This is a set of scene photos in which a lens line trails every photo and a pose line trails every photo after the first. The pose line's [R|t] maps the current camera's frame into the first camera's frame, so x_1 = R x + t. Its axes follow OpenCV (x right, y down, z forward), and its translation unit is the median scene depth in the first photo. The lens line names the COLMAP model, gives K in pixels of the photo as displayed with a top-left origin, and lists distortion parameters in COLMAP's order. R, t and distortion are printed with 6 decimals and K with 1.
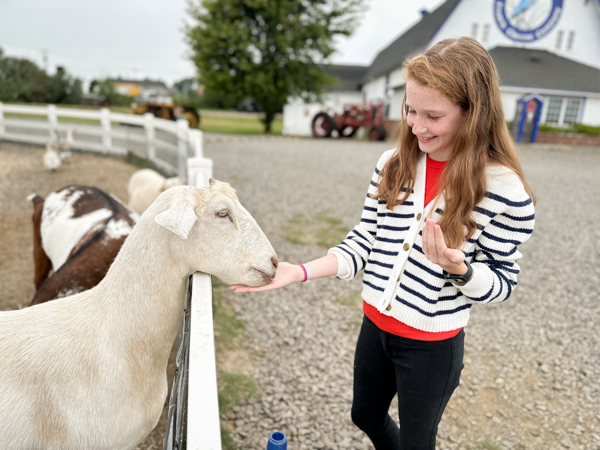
lens RADIAL K [[428.6, 0, 300.0], [0, 428.6, 225.0], [0, 0, 1]] dist [-0.006297, -0.005574]
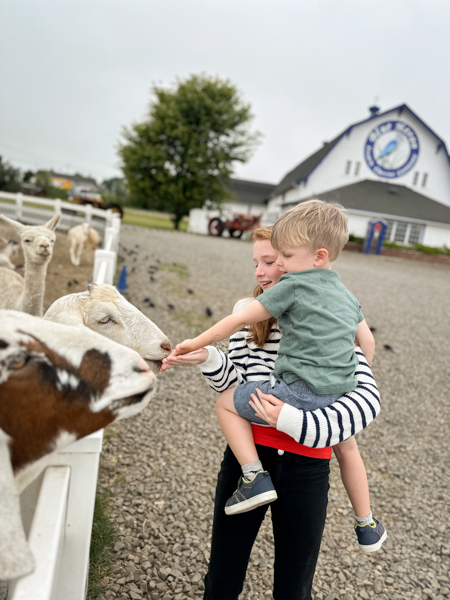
lens RADIAL K [[448.9, 0, 246.1], [0, 448.9, 294.9], [0, 0, 1]] dist [0.099554, -0.222758]
pose [[0.995491, 0.082969, 0.045977, 0.087782], [-0.078195, 0.992171, -0.097373, 0.093262], [-0.053696, 0.093339, 0.994185, -0.333723]]
